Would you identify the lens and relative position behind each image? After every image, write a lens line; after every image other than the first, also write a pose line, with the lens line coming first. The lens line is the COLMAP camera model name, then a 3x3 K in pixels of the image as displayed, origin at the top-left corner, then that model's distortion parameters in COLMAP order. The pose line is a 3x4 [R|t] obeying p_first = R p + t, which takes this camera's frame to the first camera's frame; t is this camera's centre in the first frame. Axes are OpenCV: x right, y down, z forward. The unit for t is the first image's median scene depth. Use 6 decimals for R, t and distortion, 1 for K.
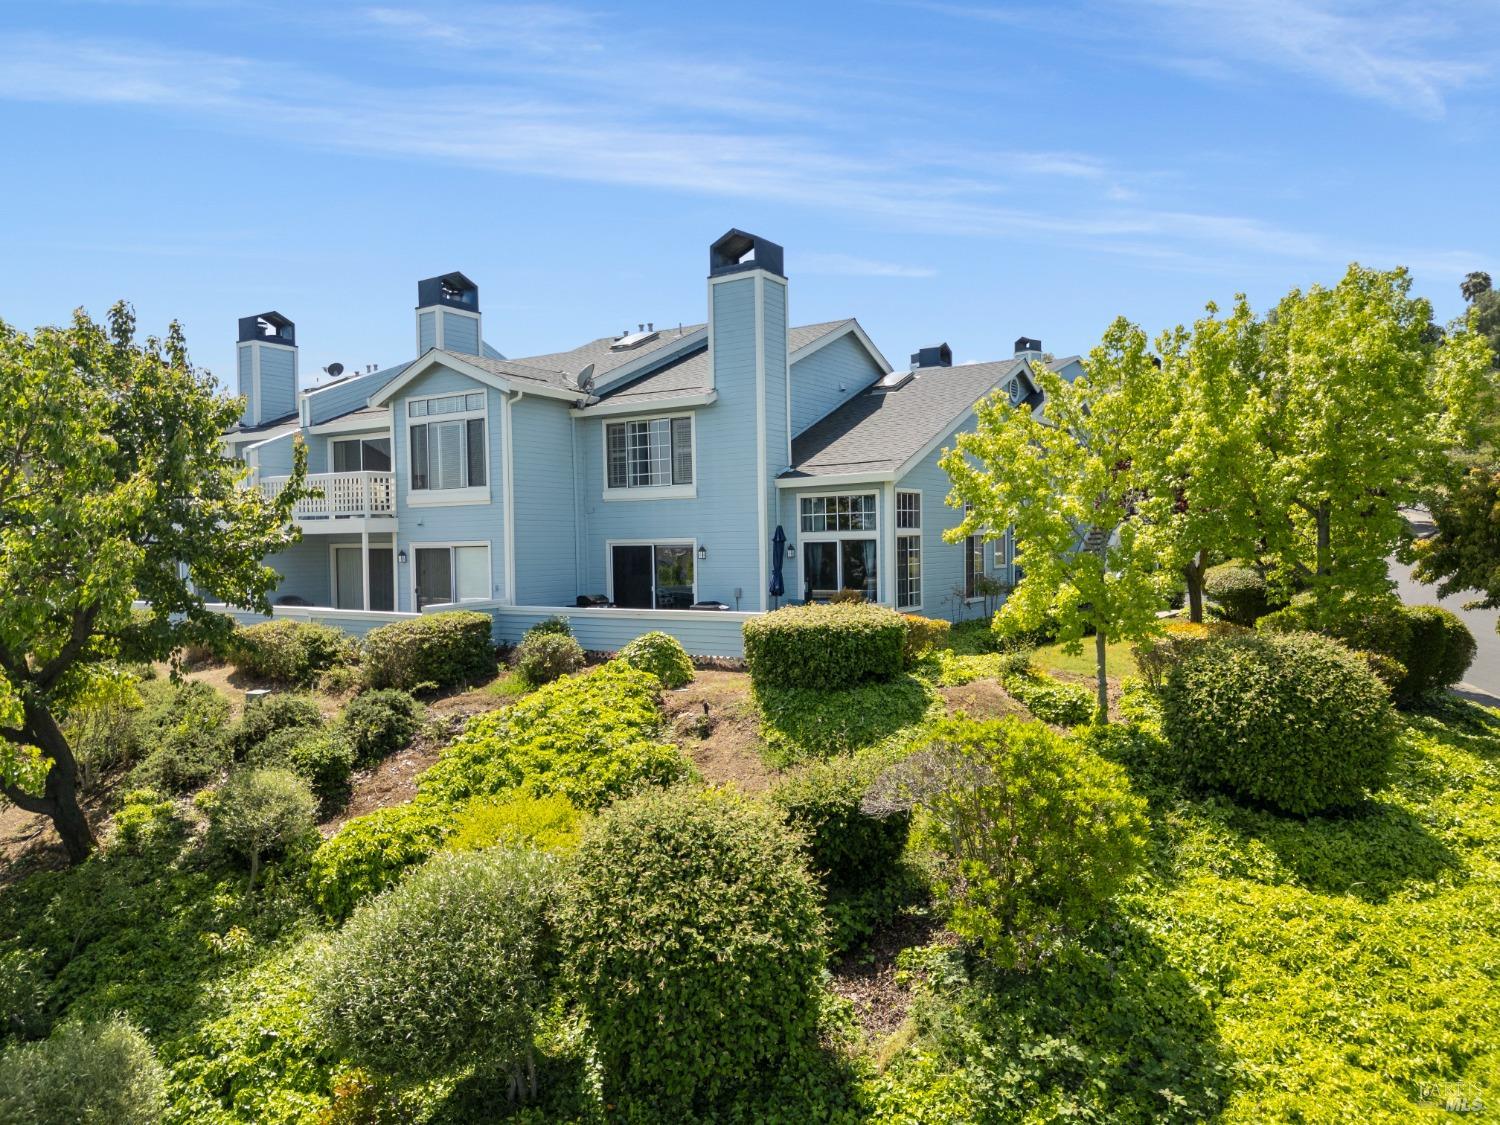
lens RADIAL K [[1047.0, 0, 758.4], [0, 1047.0, 564.0], [0, 0, 1]] dist [0.061637, -0.051009]
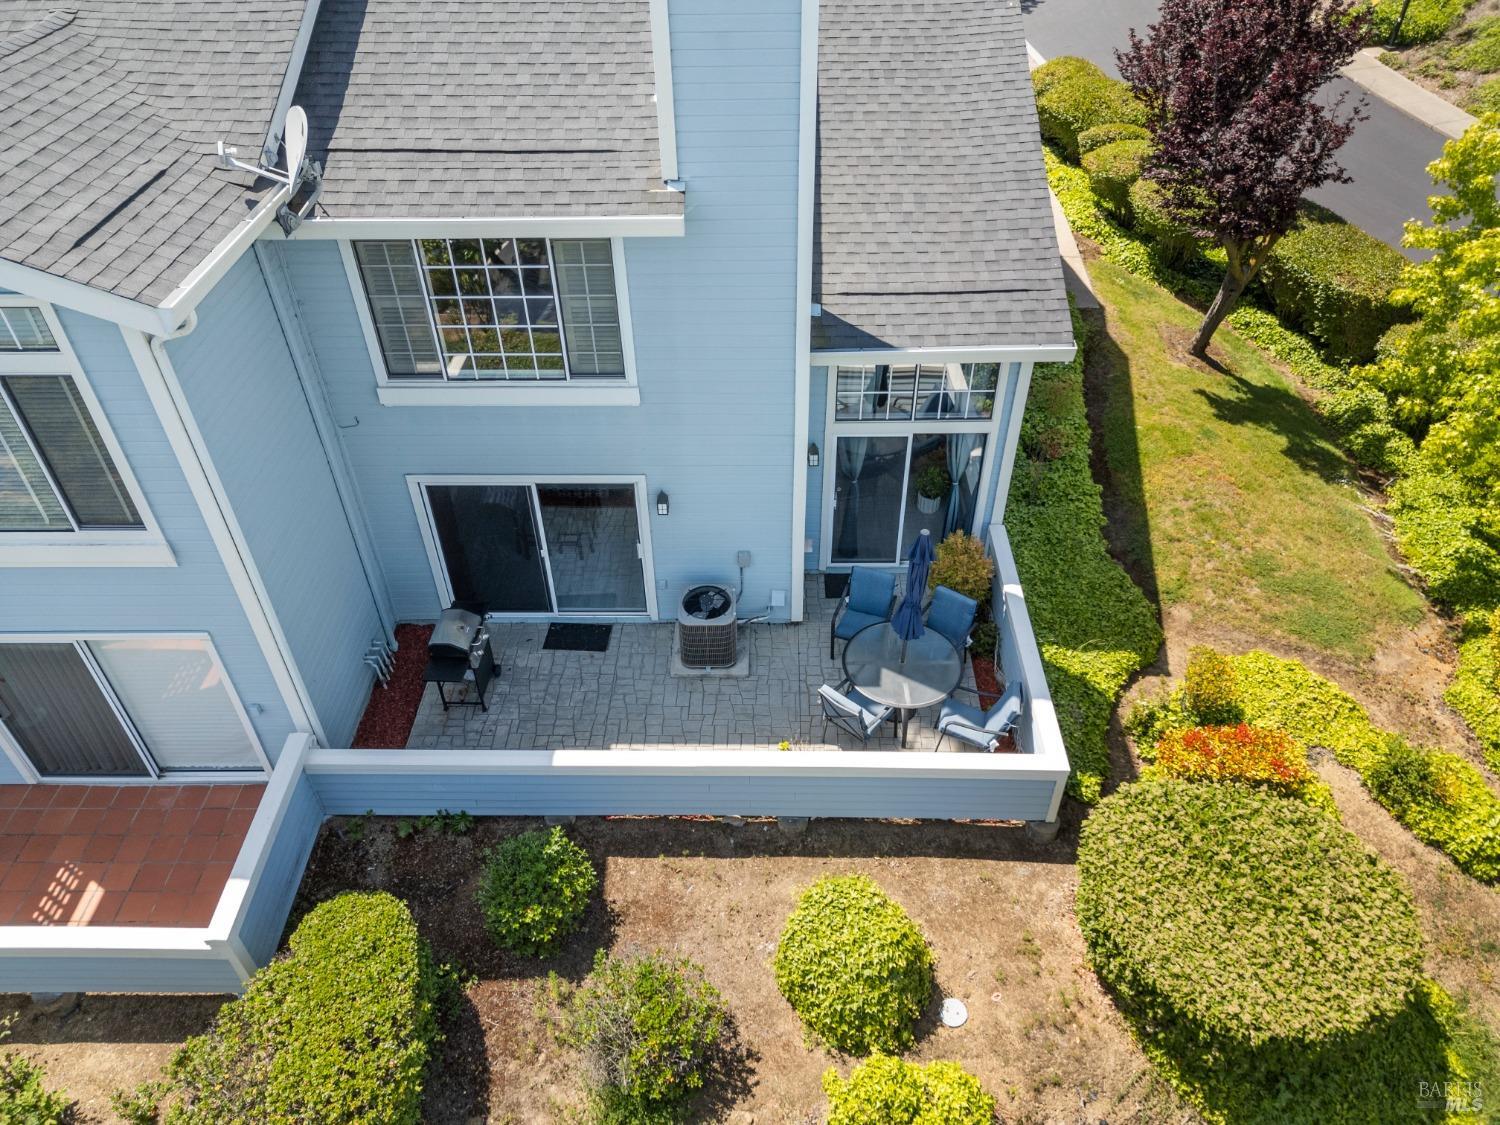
lens RADIAL K [[1047.0, 0, 743.7], [0, 1047.0, 566.5], [0, 0, 1]] dist [0.061637, -0.051009]
pose [[0.852196, -0.335396, 0.401585, -0.332965], [0.009854, 0.777676, 0.628588, -0.434582], [-0.523129, -0.531724, 0.666038, 0.887259]]
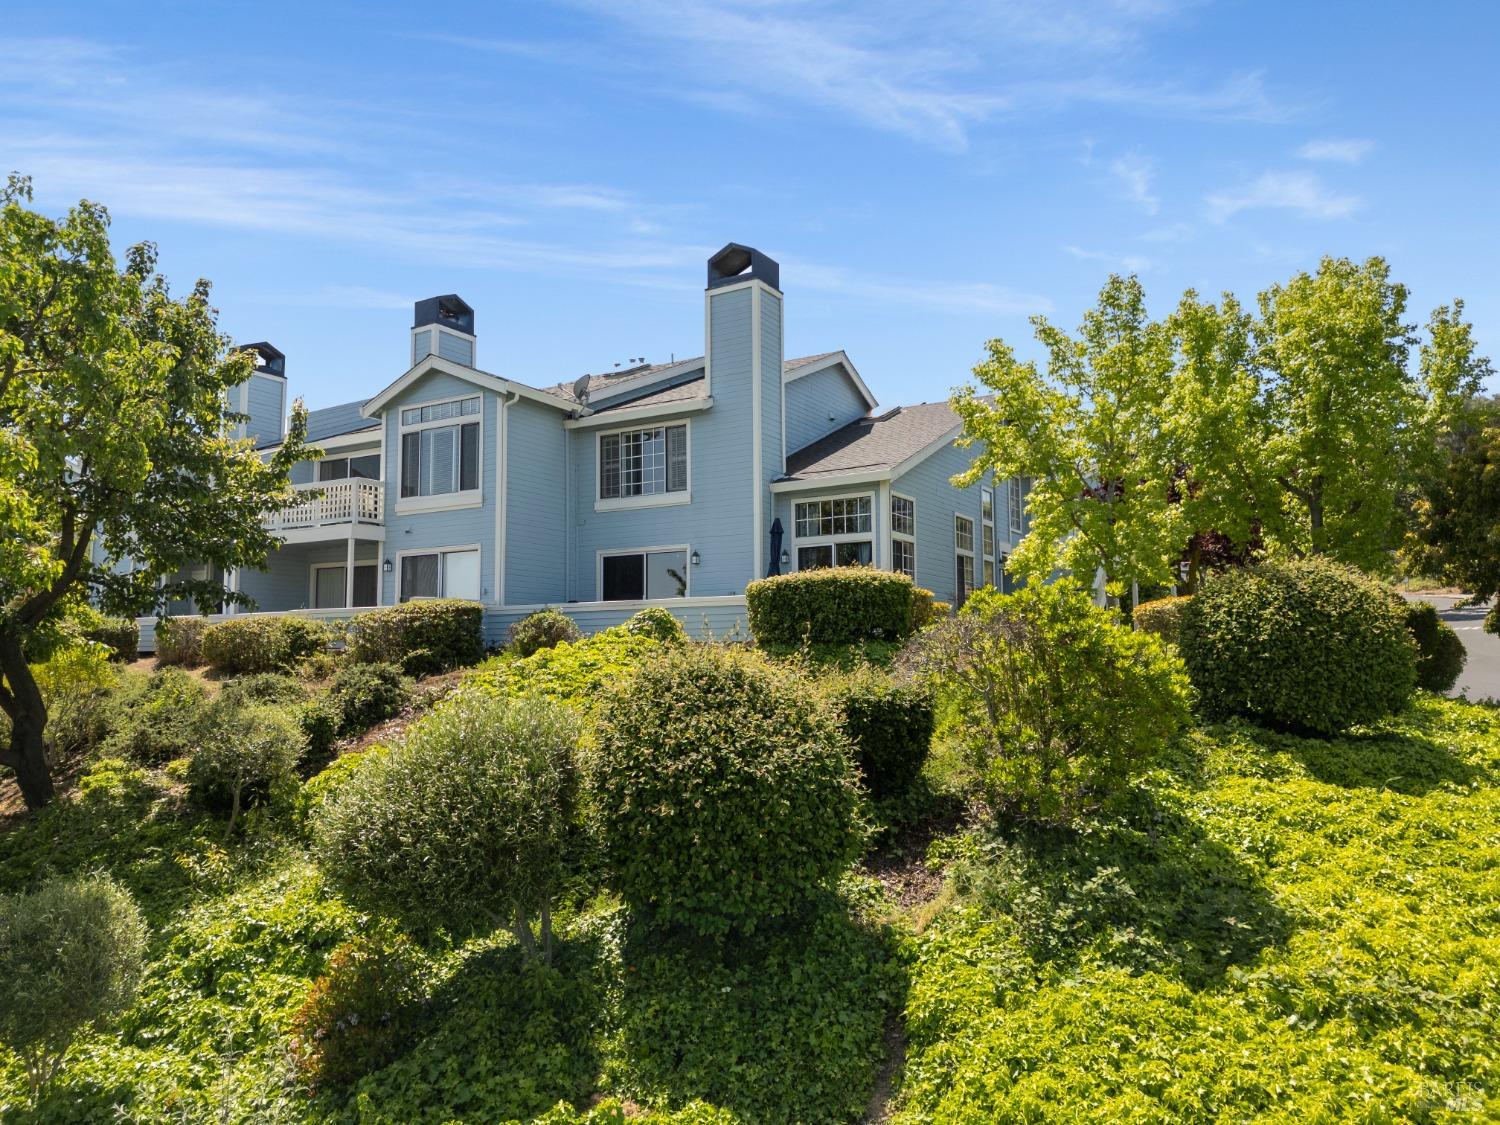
lens RADIAL K [[1047.0, 0, 759.3], [0, 1047.0, 563.5], [0, 0, 1]] dist [0.061637, -0.051009]
pose [[0.999396, 0.011664, 0.032741, -0.036609], [-0.007878, 0.993513, -0.113443, 0.151505], [-0.033852, 0.113116, 0.993005, 0.018428]]
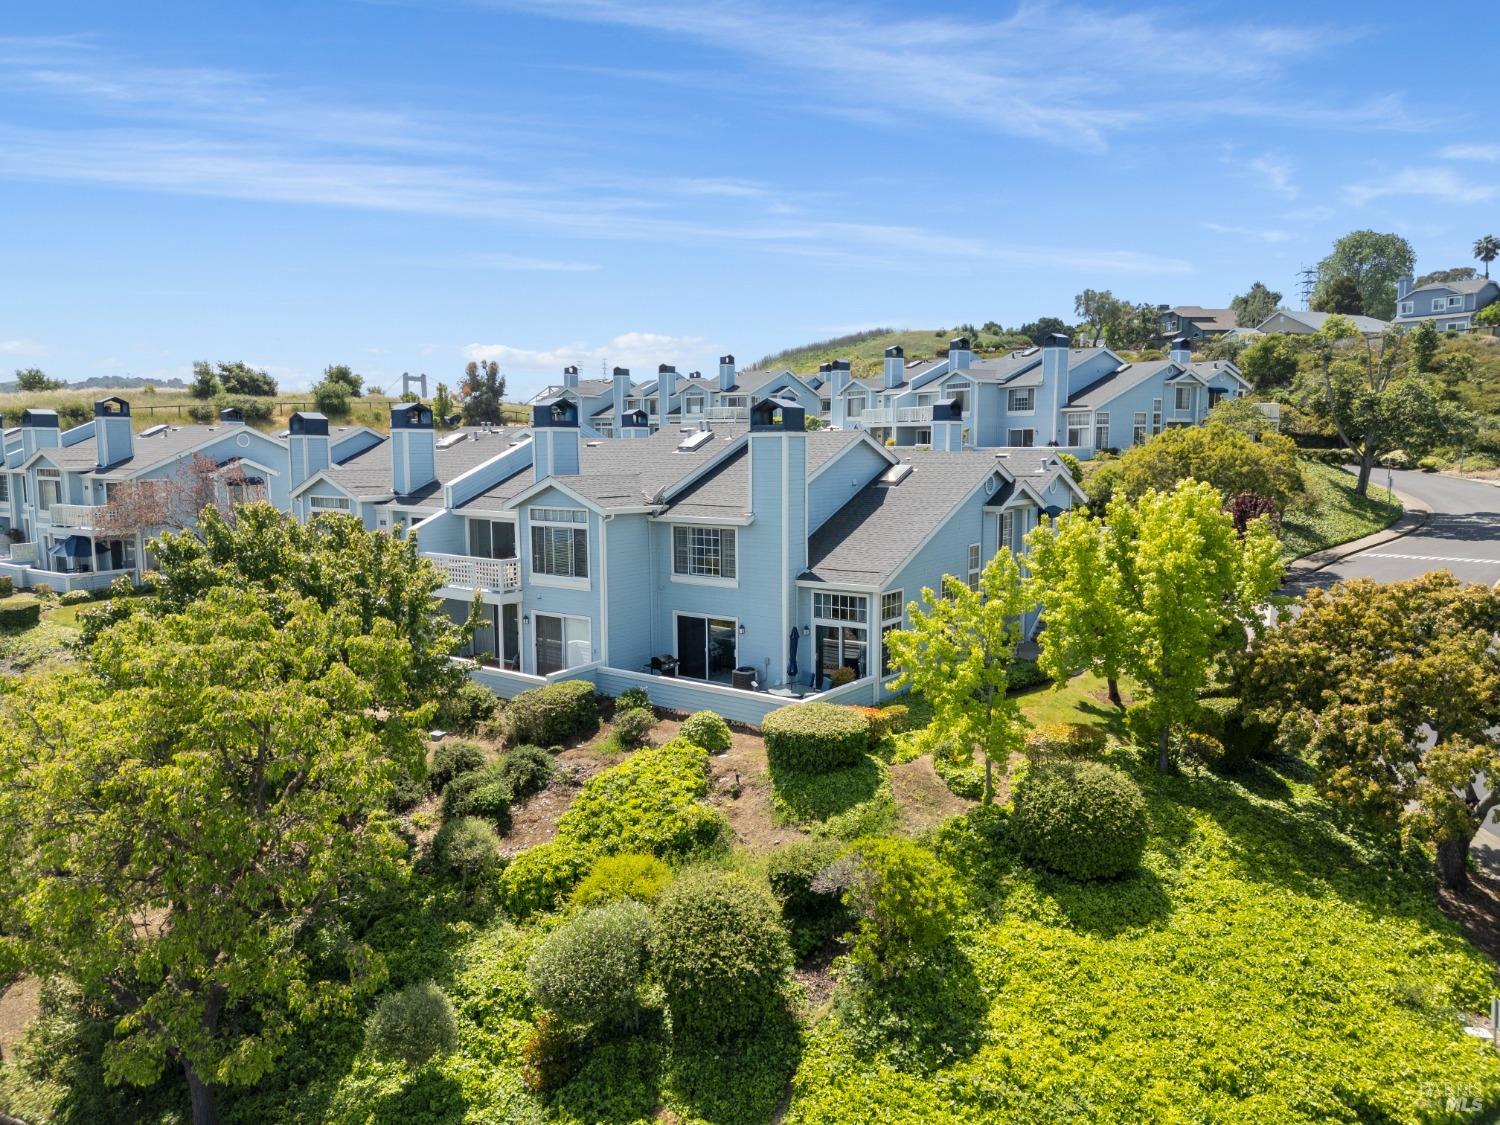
lens RADIAL K [[1047.0, 0, 760.6], [0, 1047.0, 557.1], [0, 0, 1]] dist [0.061637, -0.051009]
pose [[0.998273, 0.019212, -0.055508, 0.063962], [-0.014222, 0.995936, 0.088932, -0.324734], [0.056991, -0.087989, 0.994490, -0.510156]]
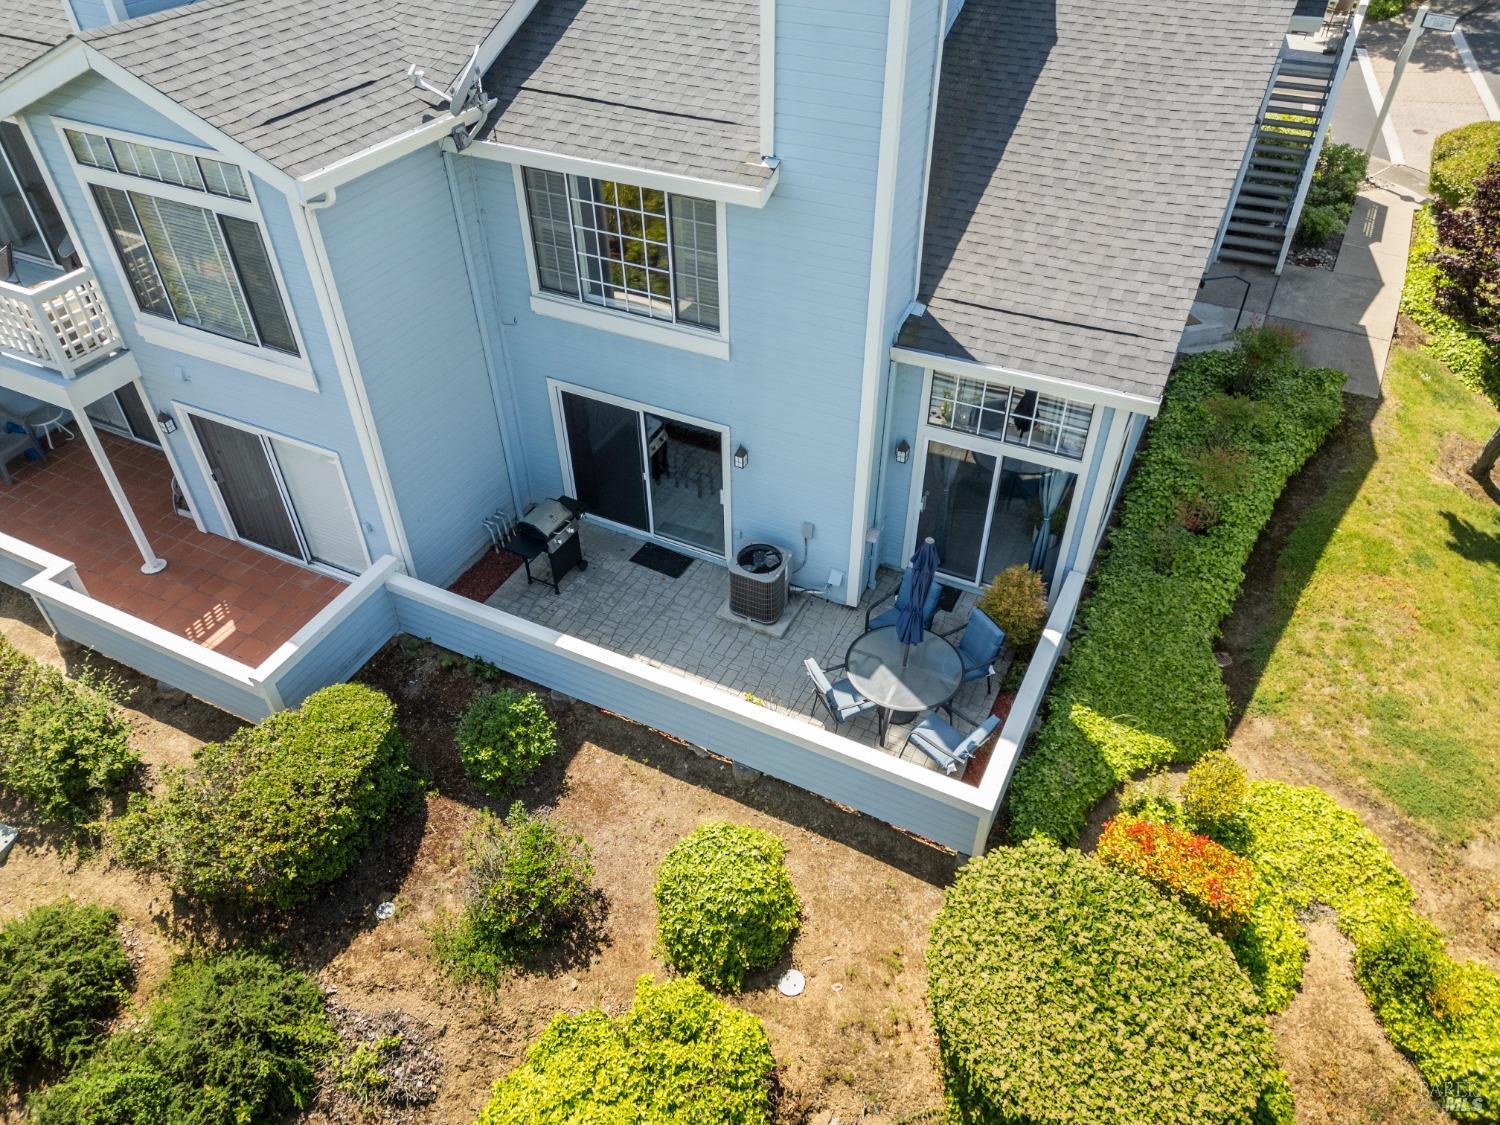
lens RADIAL K [[1047.0, 0, 747.4], [0, 1047.0, 565.1], [0, 0, 1]] dist [0.061637, -0.051009]
pose [[0.994640, -0.059406, 0.084630, -0.142601], [-0.007188, 0.776780, 0.629731, -0.443206], [-0.103148, -0.626964, 0.772189, 0.768140]]
